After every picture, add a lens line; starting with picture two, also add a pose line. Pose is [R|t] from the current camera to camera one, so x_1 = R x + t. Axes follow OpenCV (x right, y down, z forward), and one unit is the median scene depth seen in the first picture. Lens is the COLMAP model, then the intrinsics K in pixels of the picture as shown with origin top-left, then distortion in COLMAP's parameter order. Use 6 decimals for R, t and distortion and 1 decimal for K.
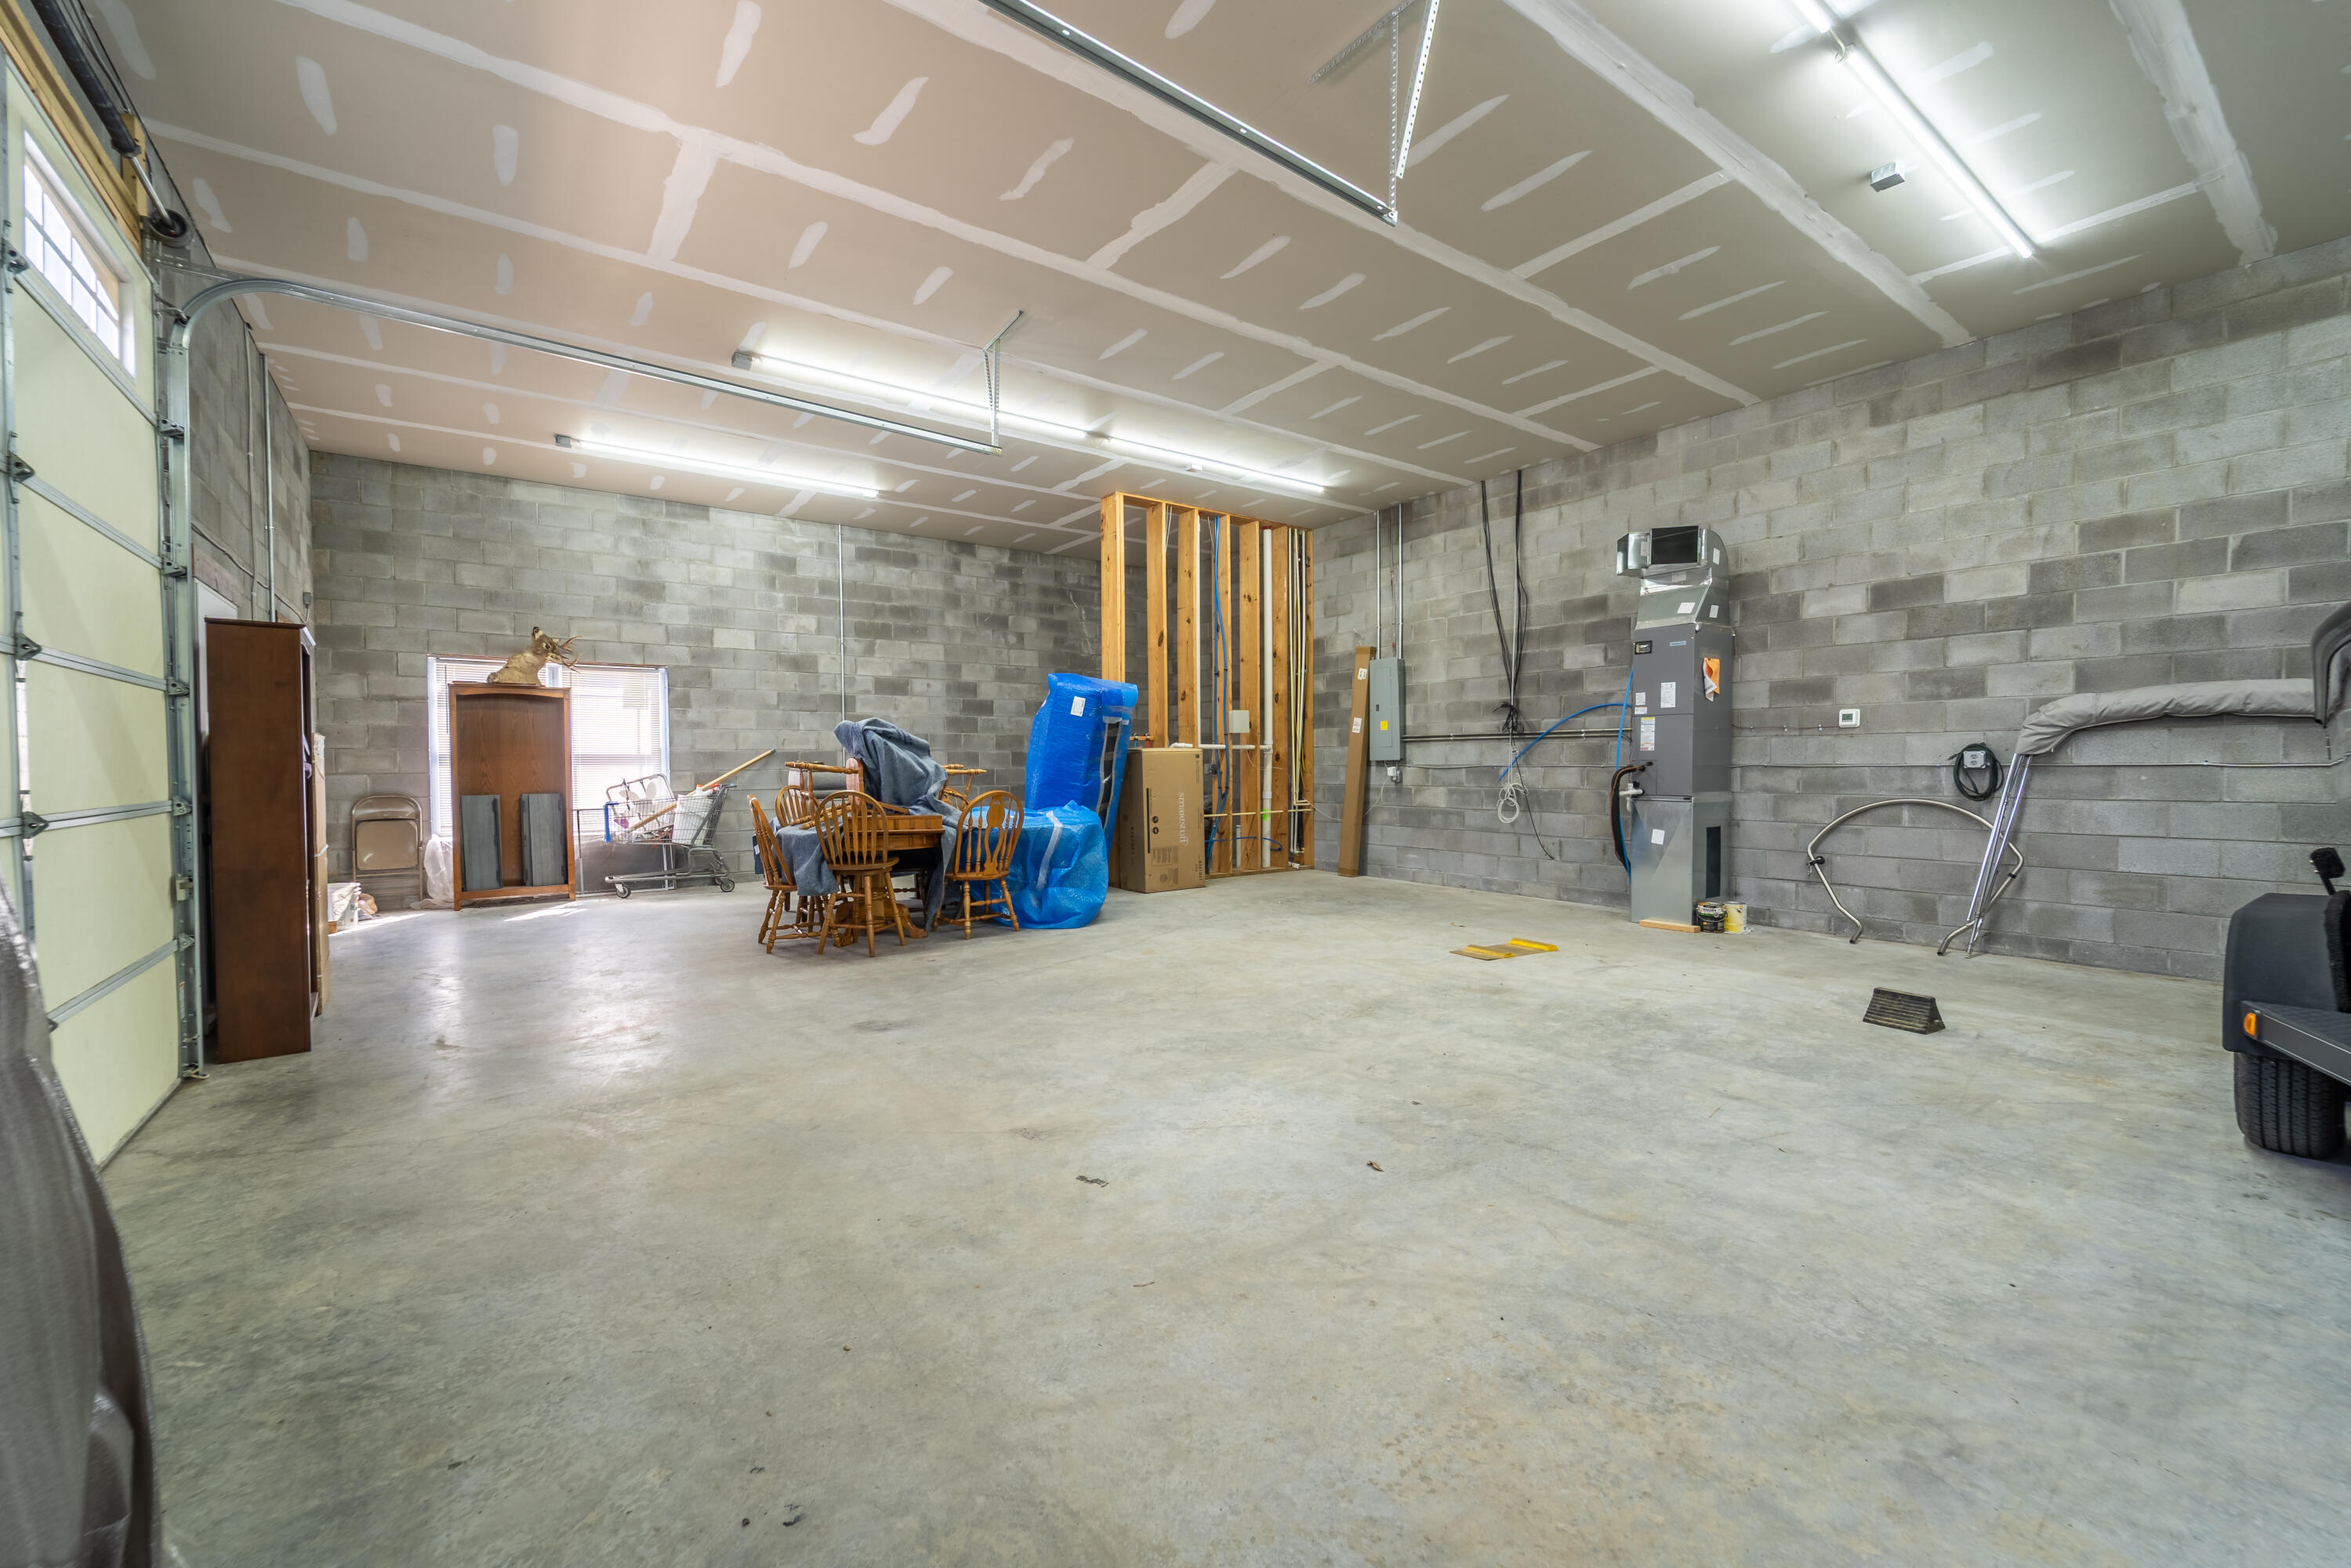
lens RADIAL K [[952.8, 0, 1180.4], [0, 952.8, 778.7], [0, 0, 1]] dist [0.004265, -0.003616]
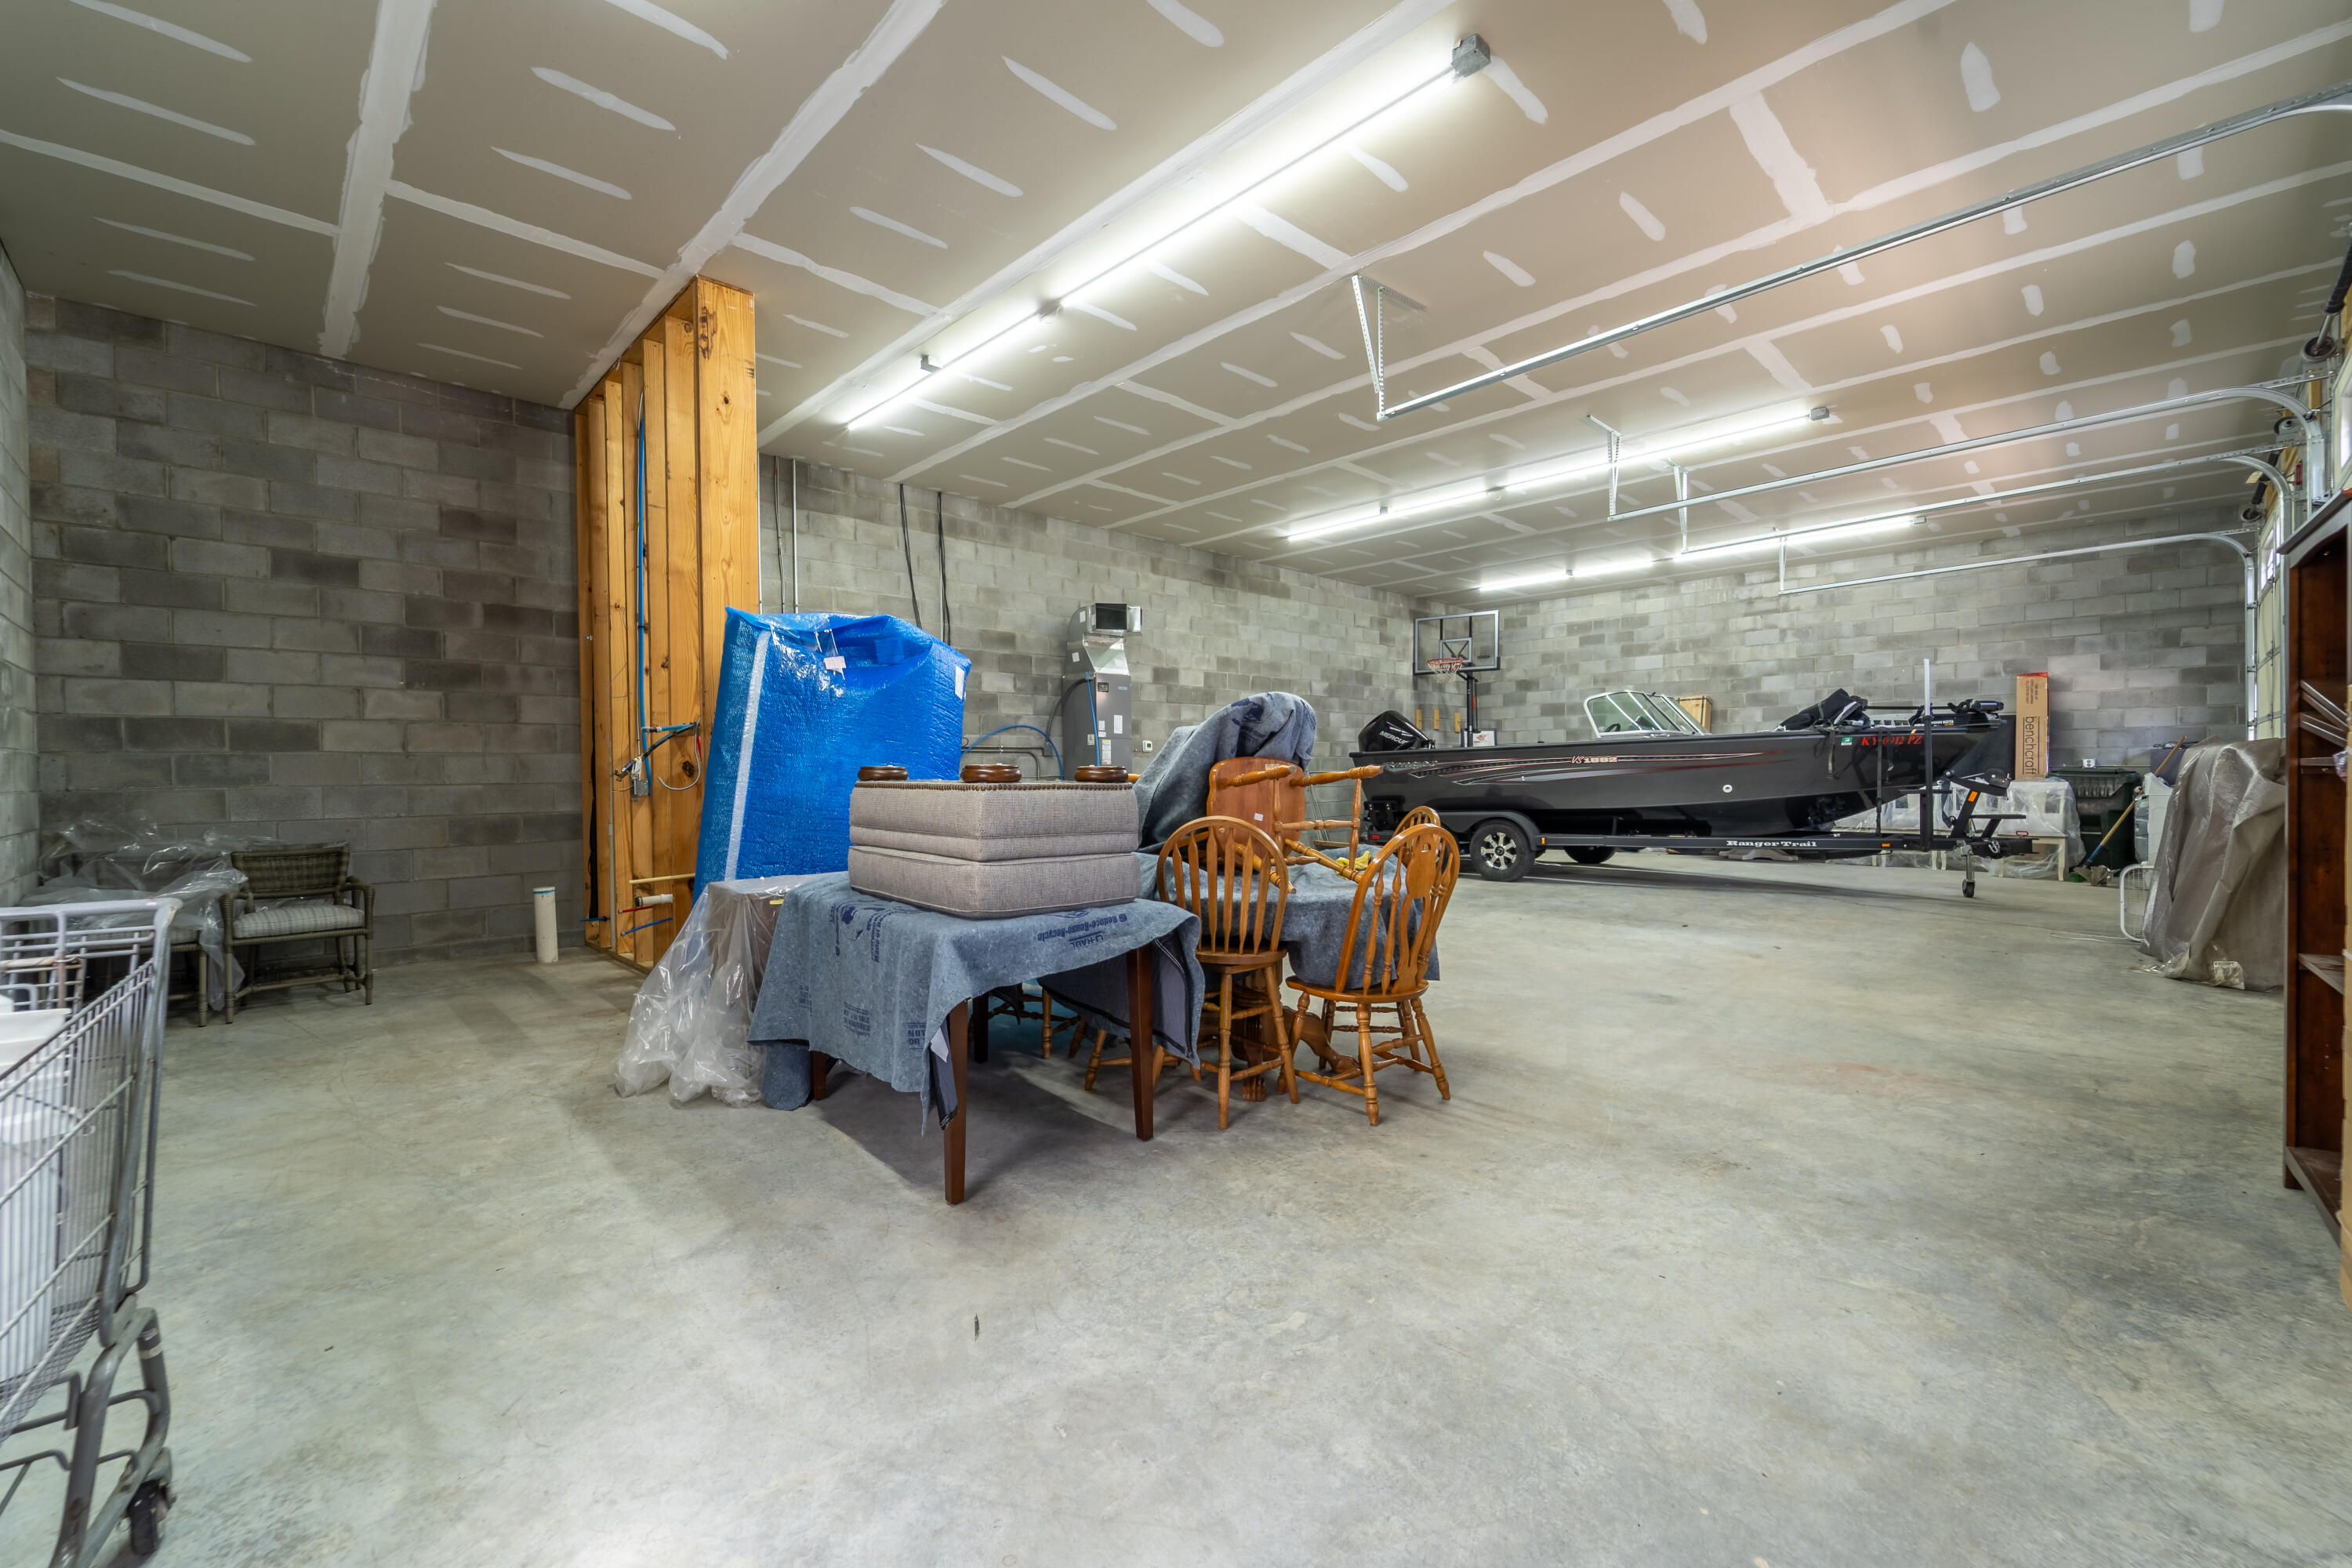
lens RADIAL K [[953.2, 0, 1180.9], [0, 953.2, 779.5], [0, 0, 1]] dist [0.004265, -0.003616]
pose [[-0.138703, -0.002161, 0.990332, -0.765322], [0.027341, 0.999608, 0.006011, -0.011608], [-0.989957, 0.027911, -0.138589, 0.966559]]
